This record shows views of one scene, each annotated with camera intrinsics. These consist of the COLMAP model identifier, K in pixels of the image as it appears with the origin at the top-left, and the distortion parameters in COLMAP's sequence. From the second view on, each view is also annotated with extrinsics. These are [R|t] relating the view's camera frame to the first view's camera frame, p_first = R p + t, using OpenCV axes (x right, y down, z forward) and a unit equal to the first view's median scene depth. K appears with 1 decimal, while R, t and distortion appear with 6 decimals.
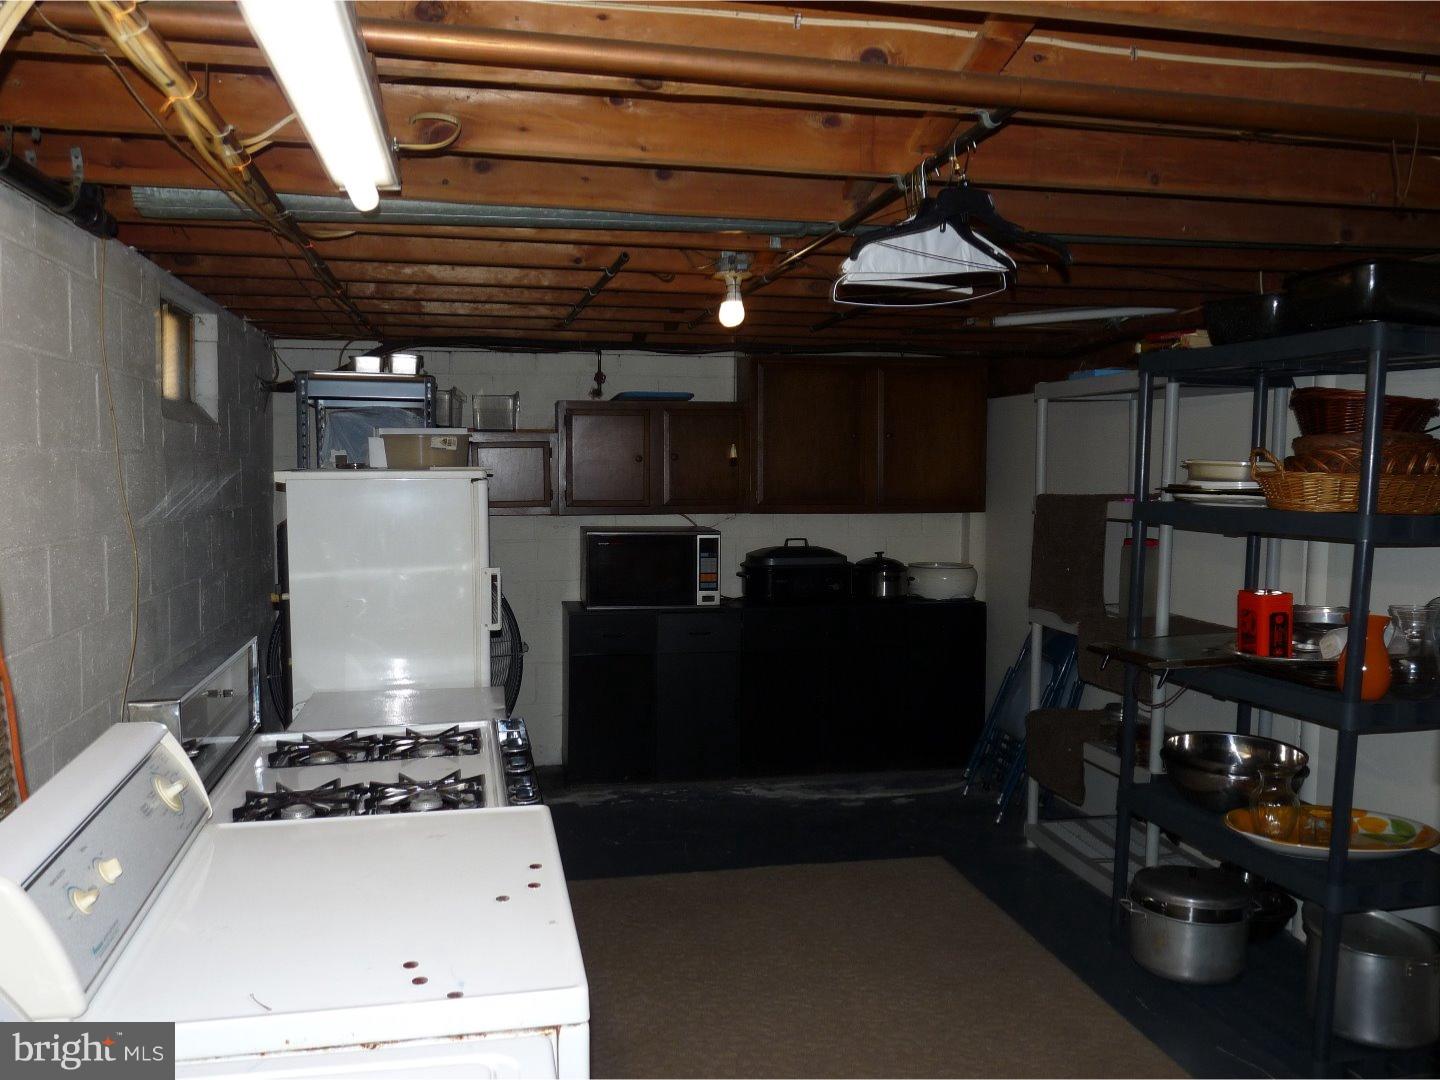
lens RADIAL K [[1156.9, 0, 716.8], [0, 1156.9, 540.0], [0, 0, 1]] dist [-0.001195, -0.020376]
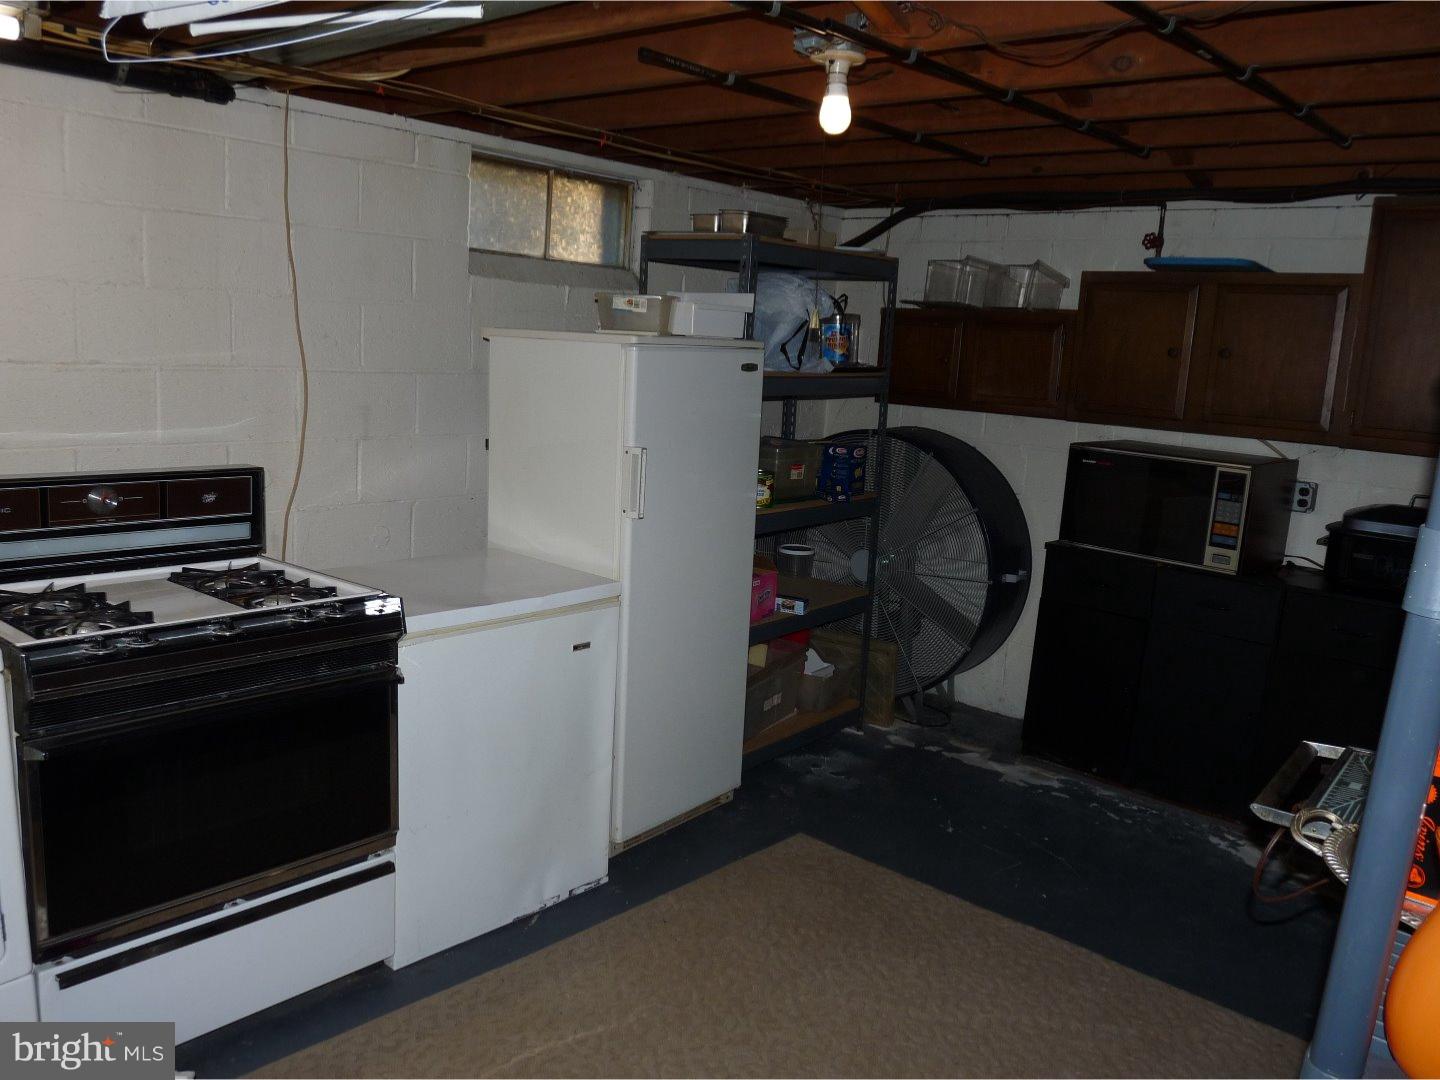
lens RADIAL K [[1156.9, 0, 718.6], [0, 1156.9, 546.0], [0, 0, 1]] dist [-0.001195, -0.020376]
pose [[0.586066, 0.176523, -0.790801, 0.364314], [-0.111739, 0.984263, 0.136897, -0.018430], [0.802522, 0.008133, 0.596567, 0.347236]]
